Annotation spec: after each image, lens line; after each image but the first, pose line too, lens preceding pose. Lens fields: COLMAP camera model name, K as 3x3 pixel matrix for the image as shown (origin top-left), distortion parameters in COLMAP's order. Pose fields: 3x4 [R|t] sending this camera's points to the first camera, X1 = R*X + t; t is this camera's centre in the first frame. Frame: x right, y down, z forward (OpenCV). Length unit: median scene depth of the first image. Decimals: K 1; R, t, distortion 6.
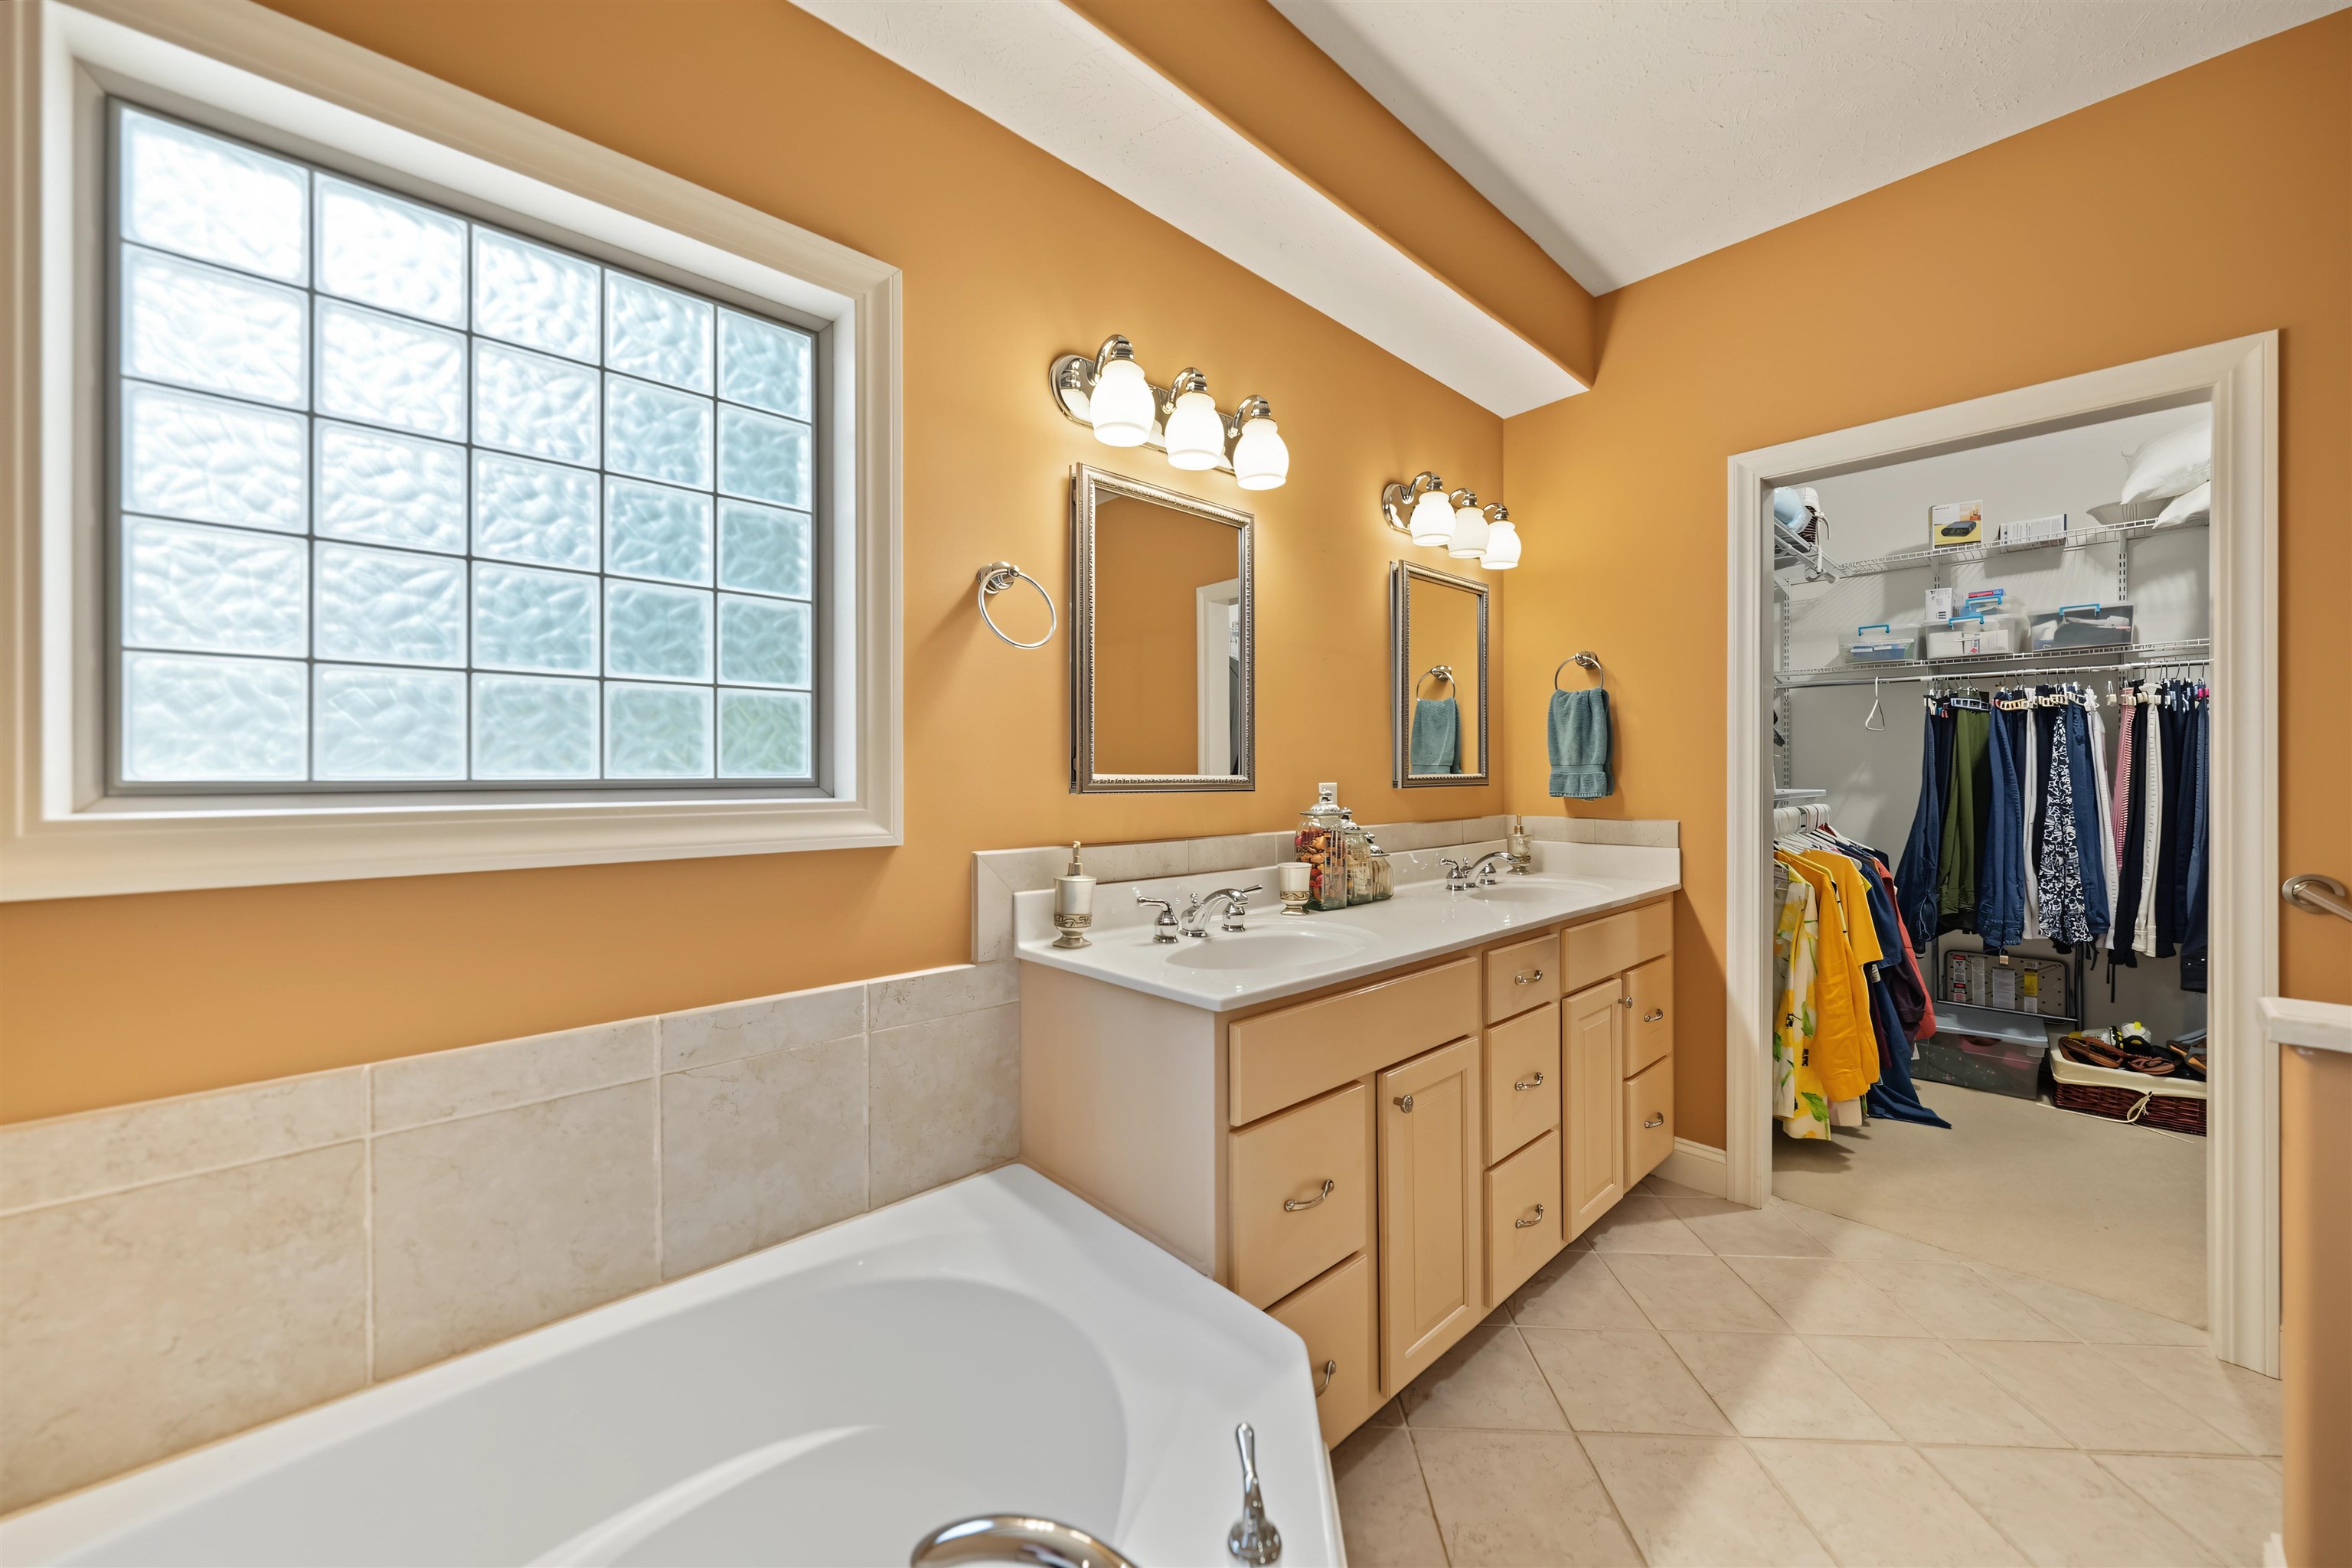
lens RADIAL K [[873.4, 0, 1184.7], [0, 873.4, 777.0], [0, 0, 1]] dist [-0.000981, -0.000261]
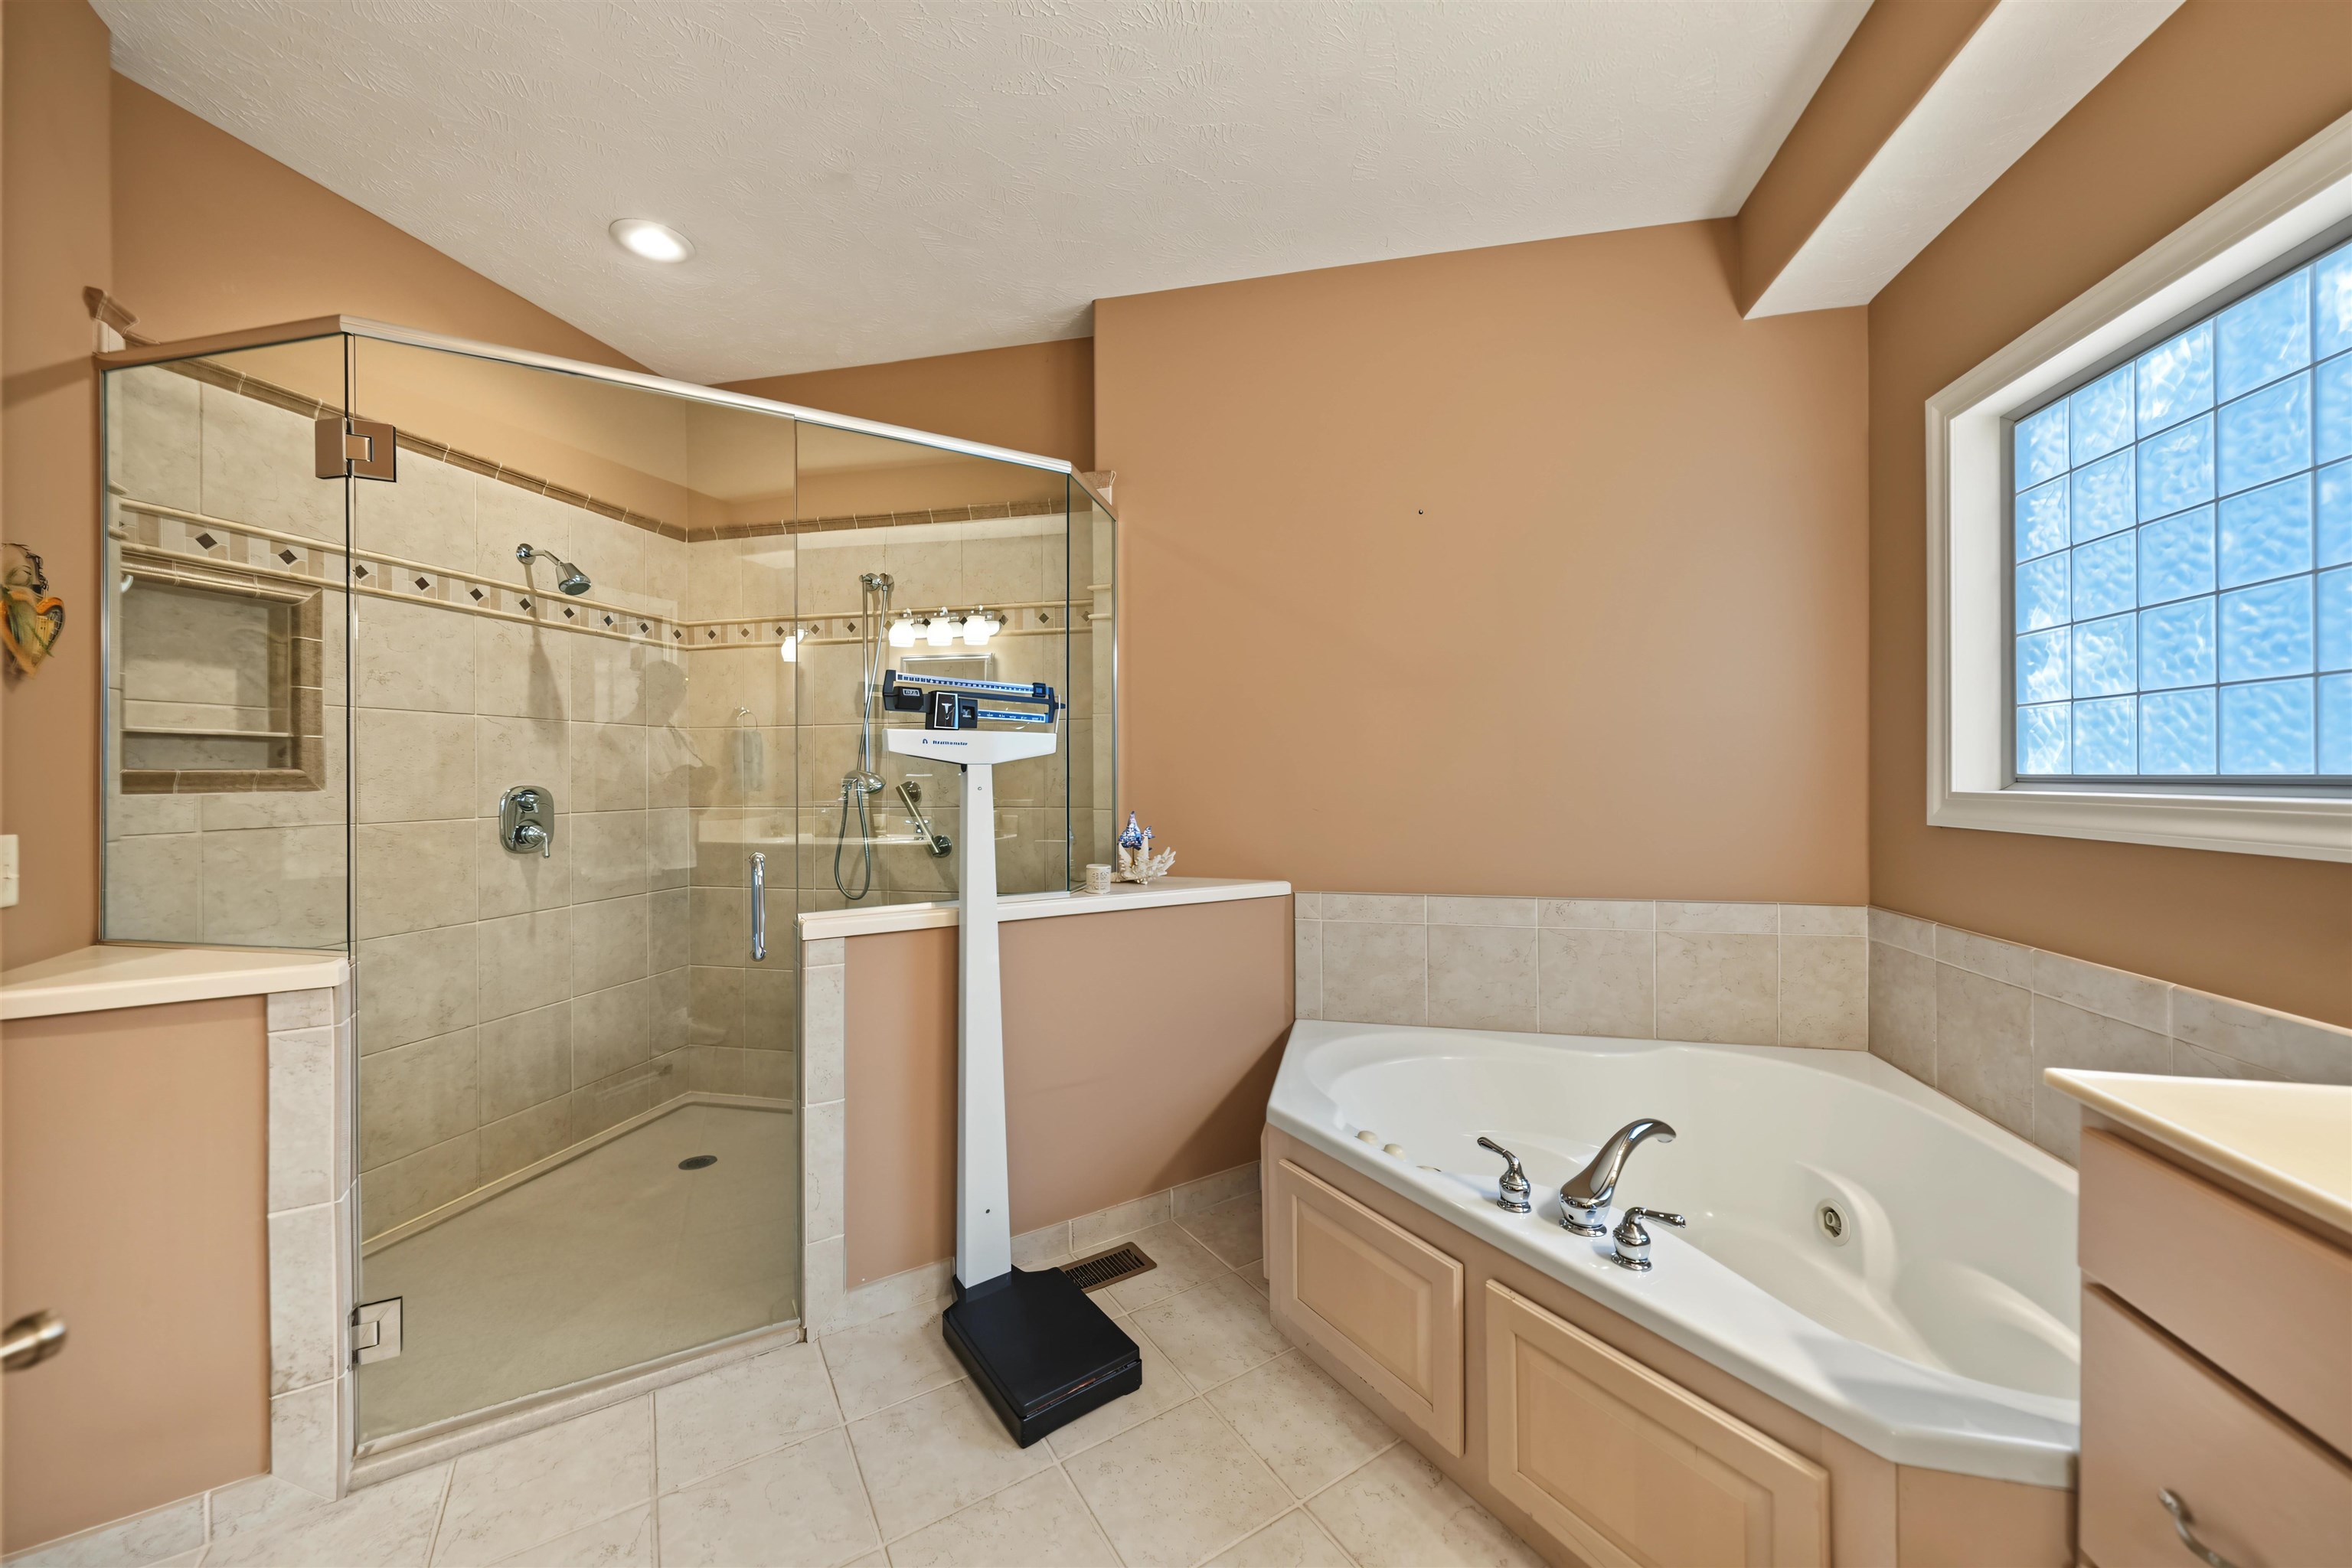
lens RADIAL K [[873.4, 0, 1158.1], [0, 873.4, 773.7], [0, 0, 1]] dist [-0.000981, -0.000261]
pose [[-0.837531, 0.008935, -0.546316, 0.833270], [0.007370, 0.999960, 0.005055, -0.011926], [0.546340, 0.000207, -0.837564, 0.916656]]
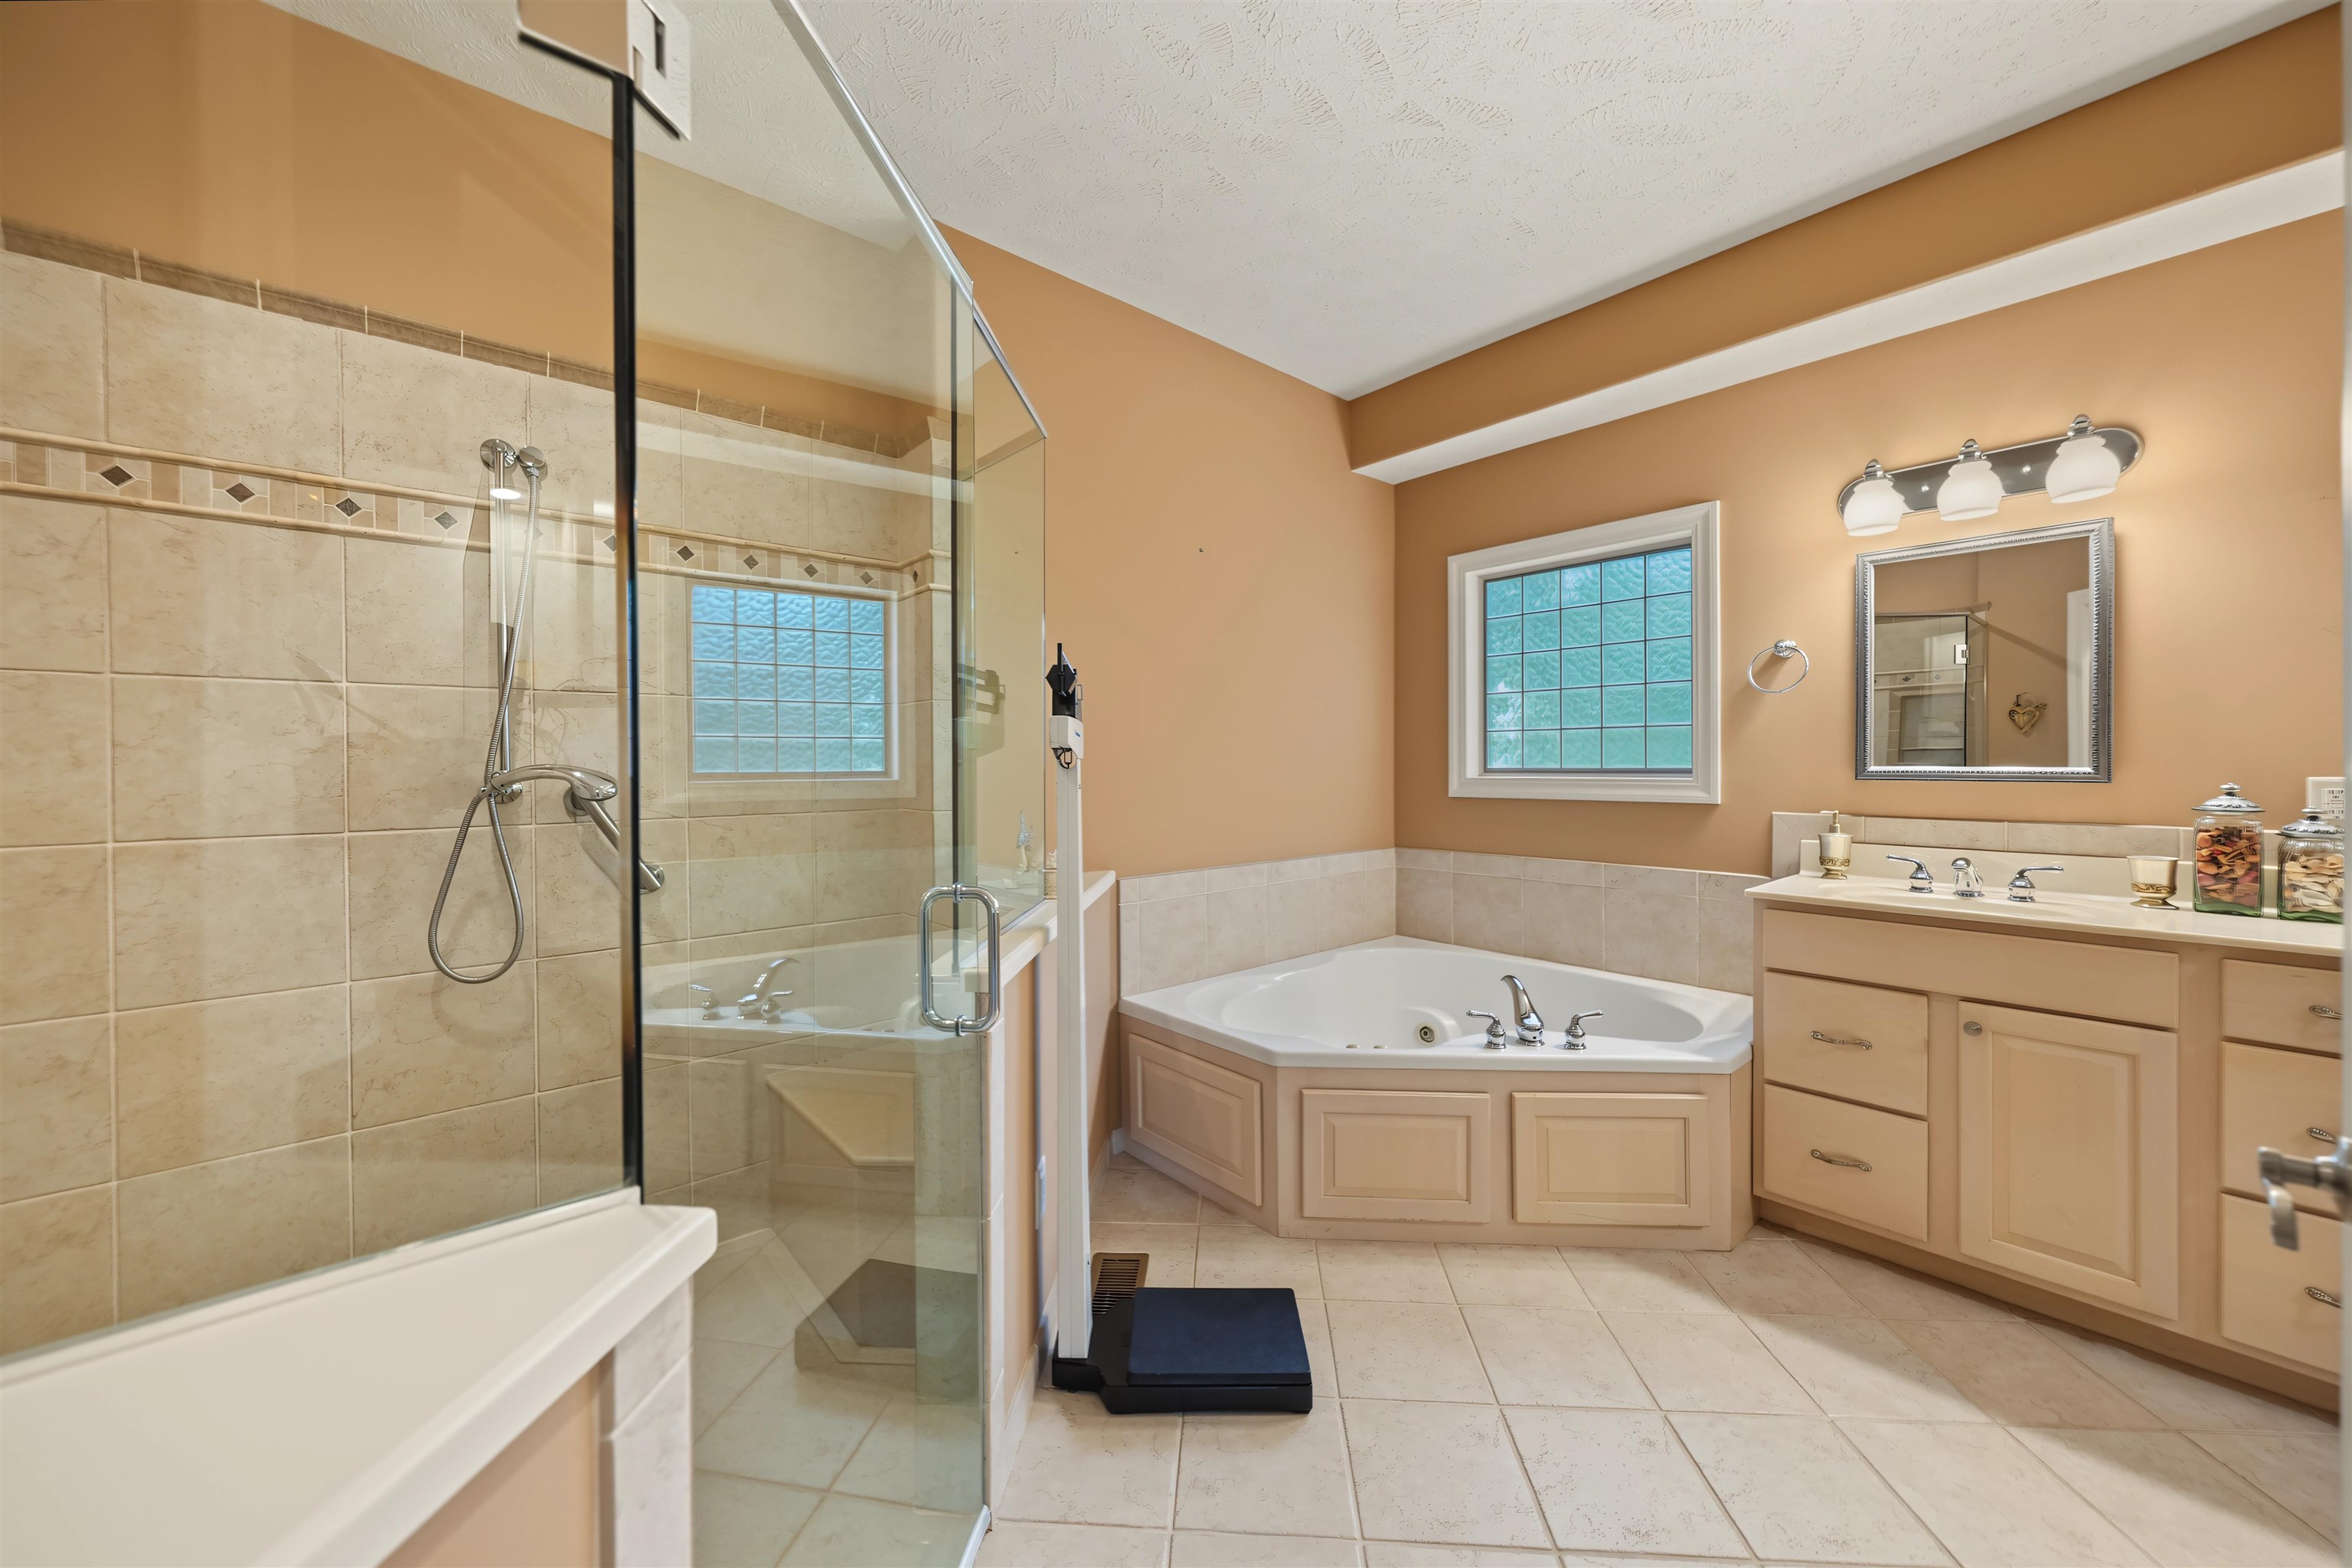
lens RADIAL K [[873.4, 0, 1189.3], [0, 873.4, 769.5], [0, 0, 1]] dist [-0.000981, -0.000261]
pose [[-0.030913, 0.010971, -0.999462, 1.449759], [0.002856, 0.999937, 0.010888, -0.018731], [0.999518, -0.002518, -0.030942, -0.085995]]
